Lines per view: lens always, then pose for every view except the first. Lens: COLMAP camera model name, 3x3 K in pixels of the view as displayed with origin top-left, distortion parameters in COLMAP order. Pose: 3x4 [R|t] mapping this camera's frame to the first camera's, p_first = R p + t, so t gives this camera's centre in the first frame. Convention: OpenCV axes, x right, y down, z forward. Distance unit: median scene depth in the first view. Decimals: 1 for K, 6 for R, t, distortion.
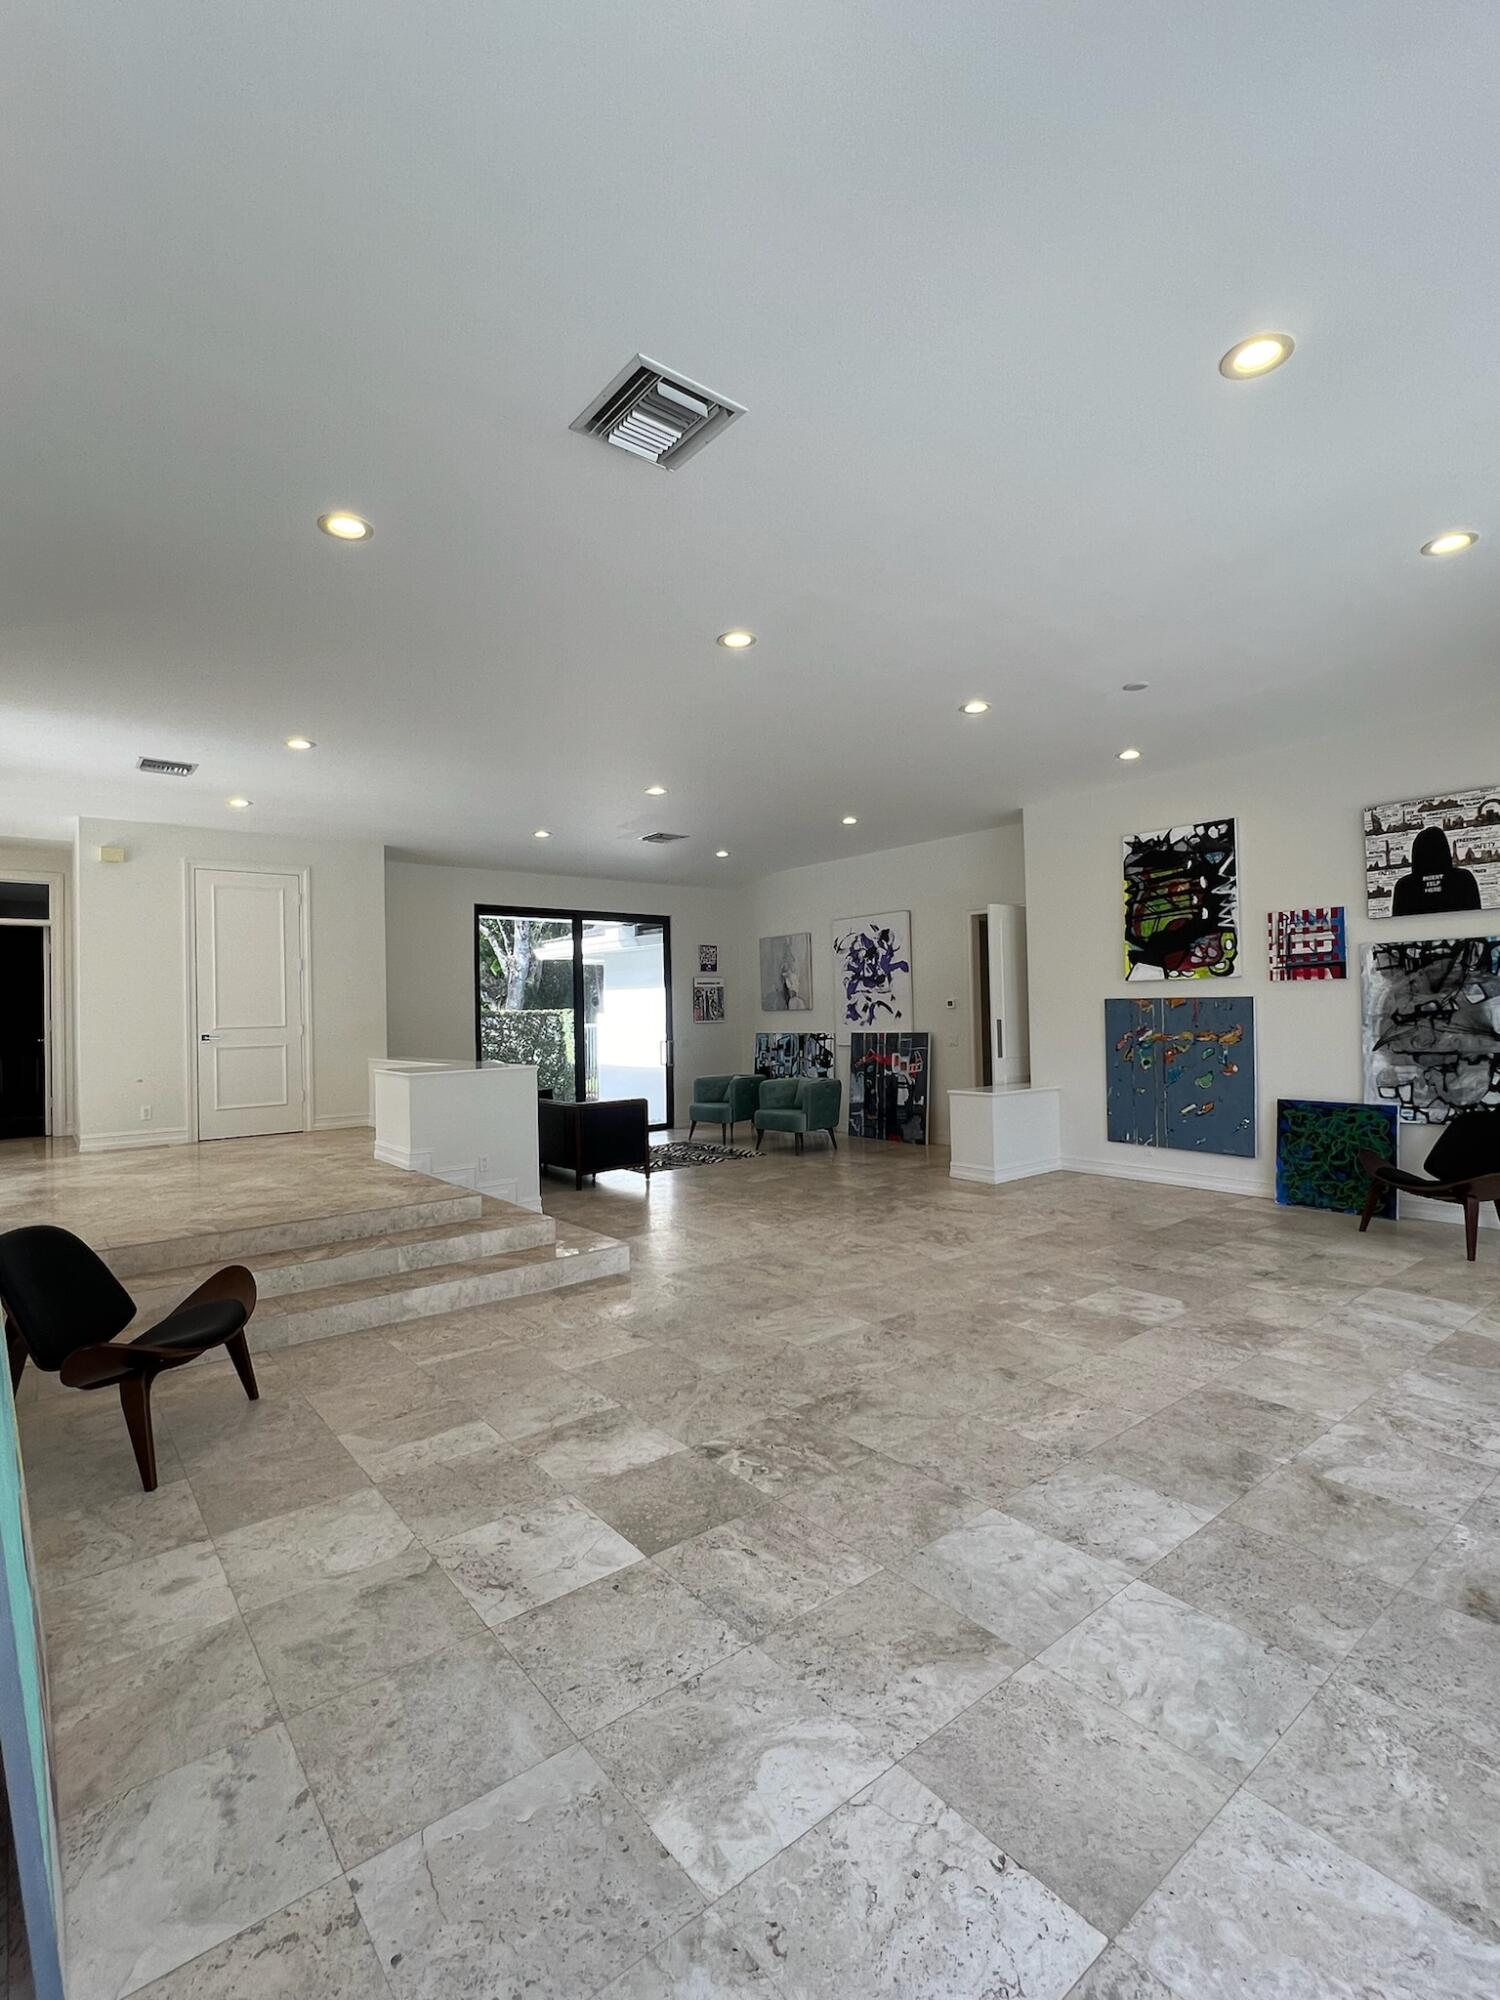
lens RADIAL K [[924.9, 0, 755.0], [0, 924.9, 994.7], [0, 0, 1]] dist [-0.002991, 0.000745]
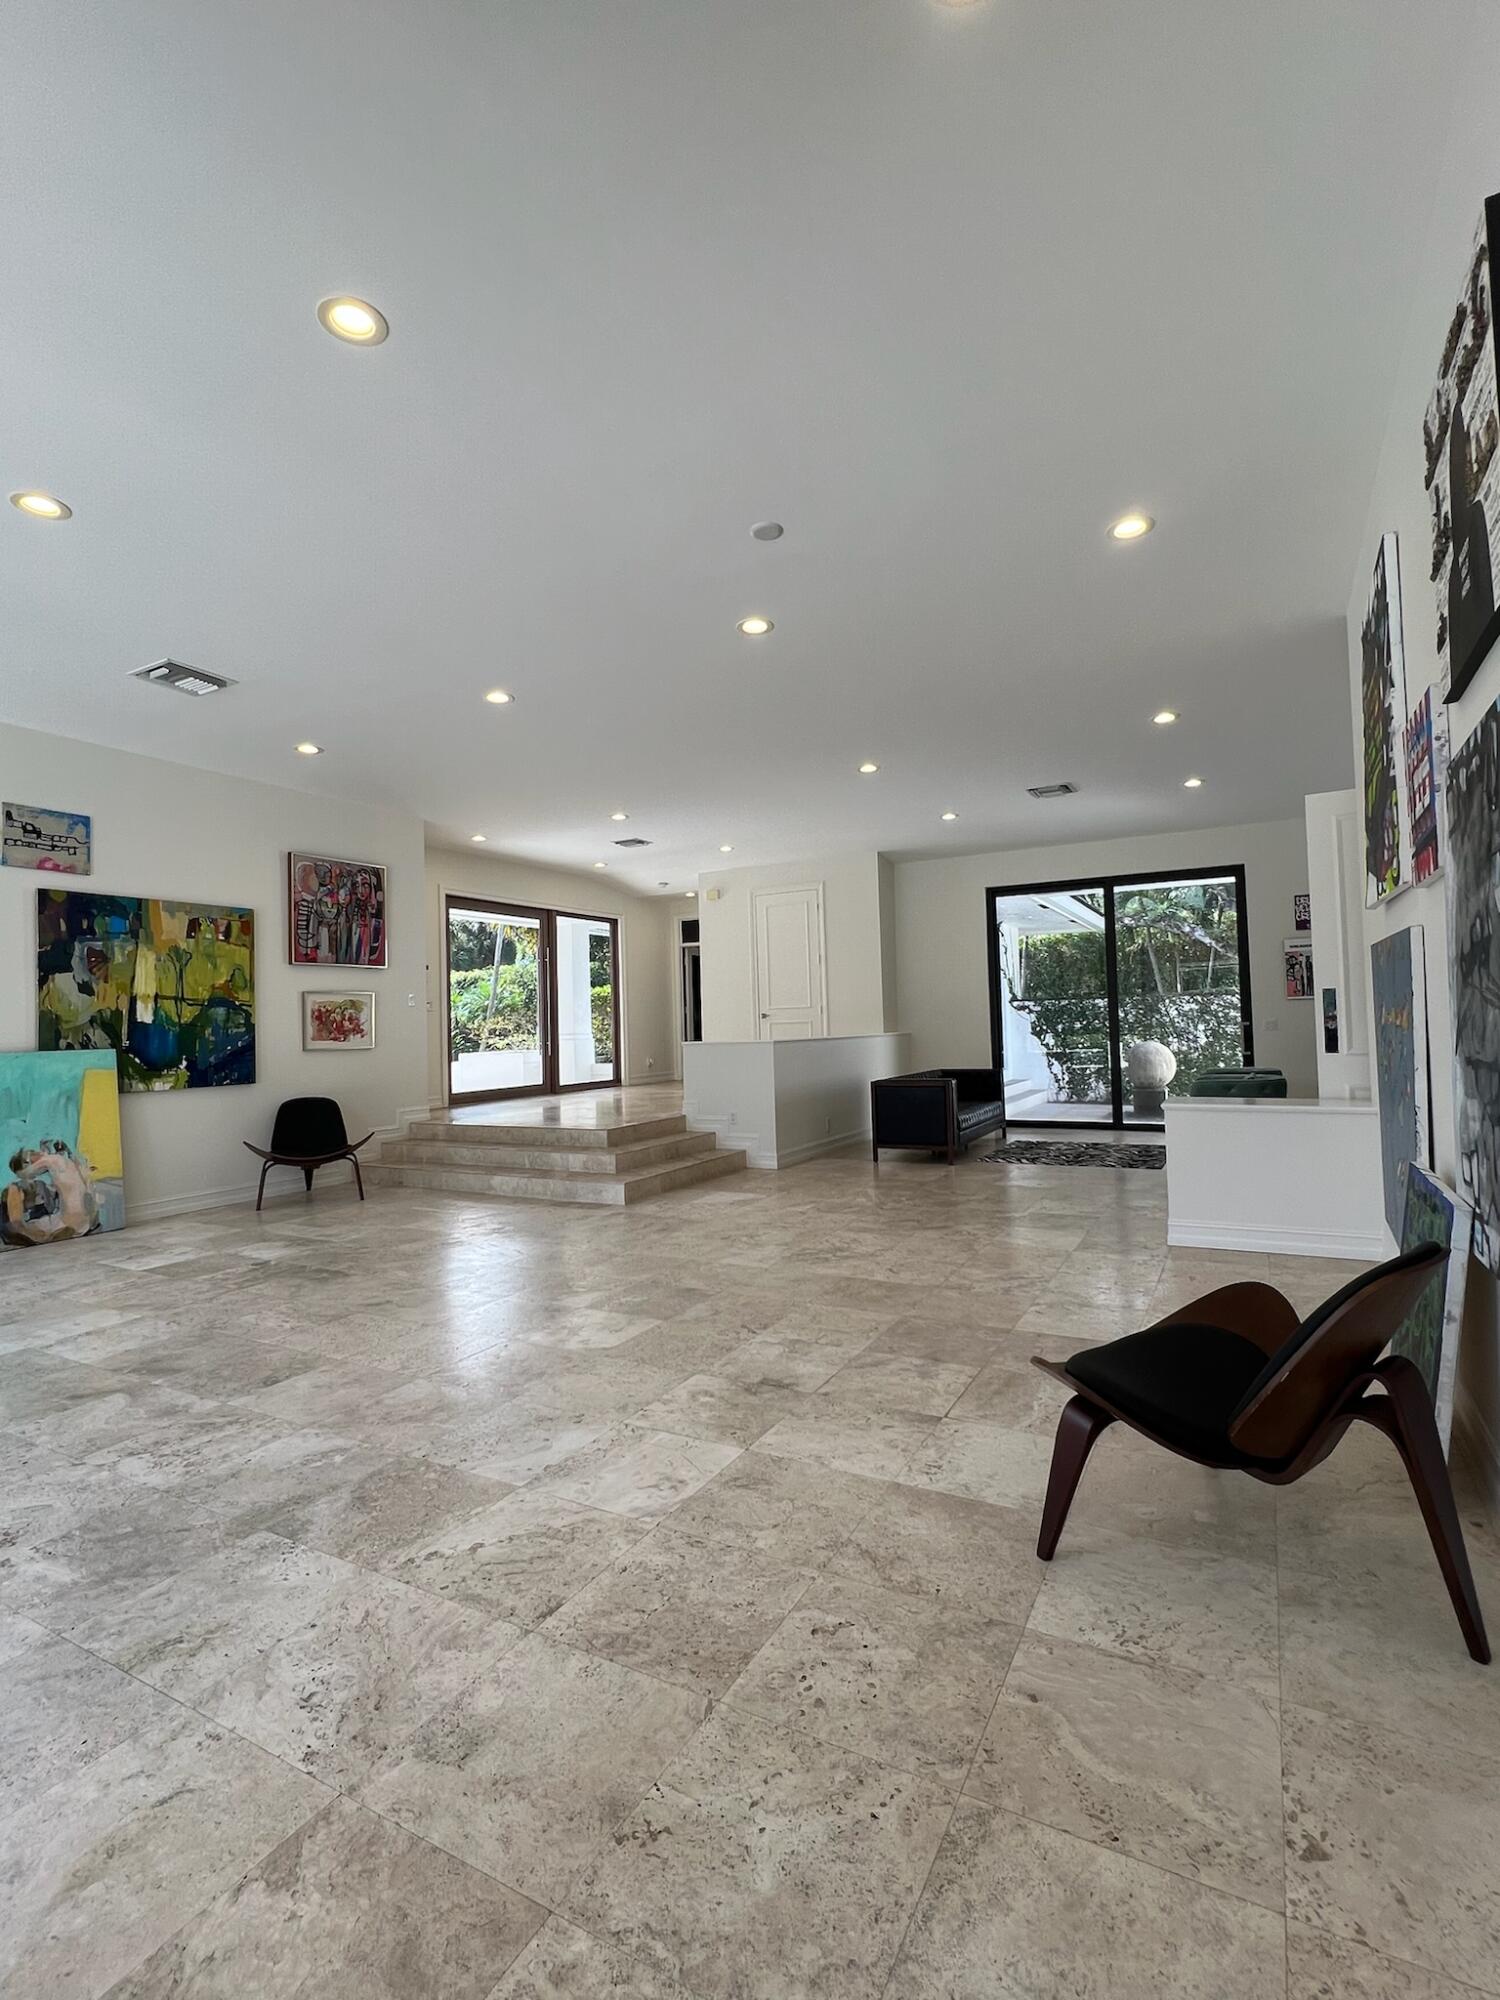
lens RADIAL K [[924.9, 0, 759.7], [0, 924.9, 998.7], [0, 0, 1]] dist [-0.002991, 0.000745]
pose [[0.384985, -0.014643, -0.922807, 0.969692], [0.037567, 0.999294, -0.000185, 0.028697], [0.922158, -0.034596, 0.385263, 0.637188]]
